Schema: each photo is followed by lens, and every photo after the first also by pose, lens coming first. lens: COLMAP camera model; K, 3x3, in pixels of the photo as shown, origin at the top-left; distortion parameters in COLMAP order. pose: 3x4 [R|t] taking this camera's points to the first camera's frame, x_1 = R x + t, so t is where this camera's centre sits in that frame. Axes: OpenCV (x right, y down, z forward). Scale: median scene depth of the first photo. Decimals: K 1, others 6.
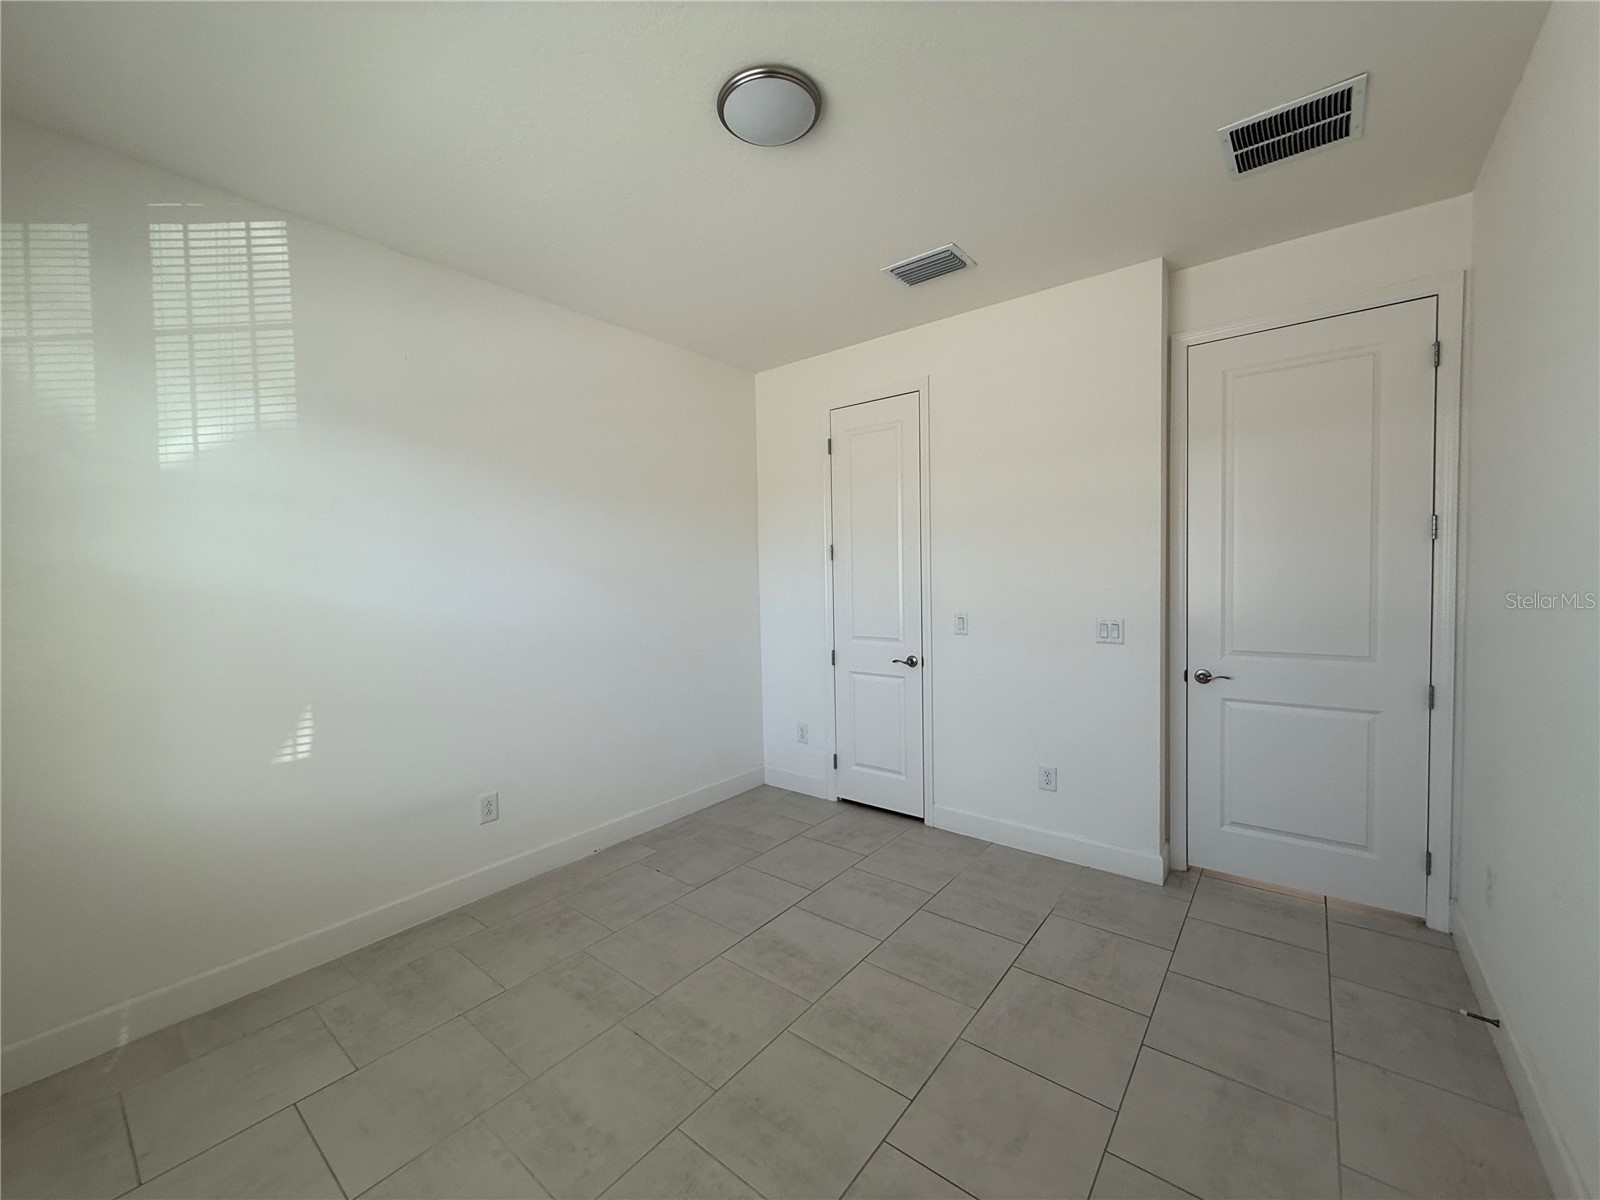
lens RADIAL K [[637.4, 0, 794.0], [0, 637.4, 599.1], [0, 0, 1]] dist [0.001225, -0.000309]
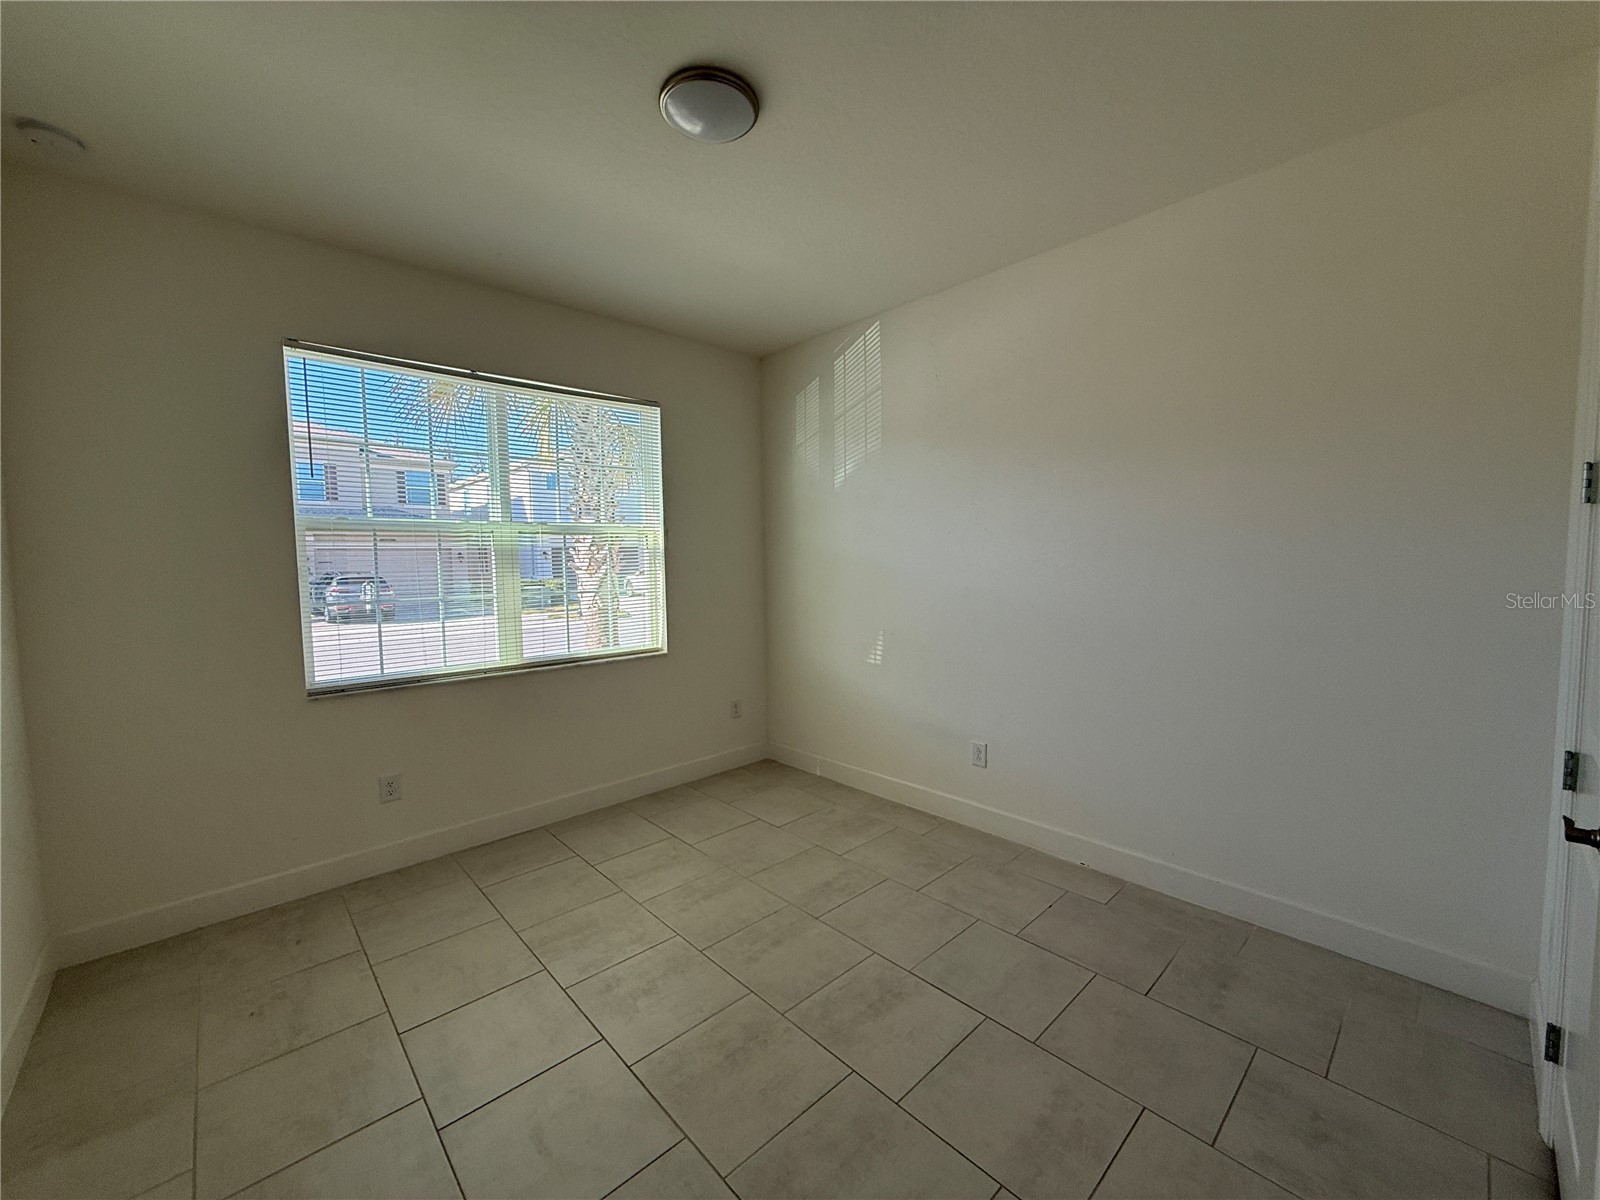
lens RADIAL K [[636.2, 0, 794.9], [0, 636.2, 603.9], [0, 0, 1]] dist [0.000742, 0.000009]
pose [[-0.152671, 0.093781, -0.983817, 0.806226], [-0.019509, 0.995008, 0.097875, -0.048778], [0.988084, 0.034136, -0.150079, 1.034568]]
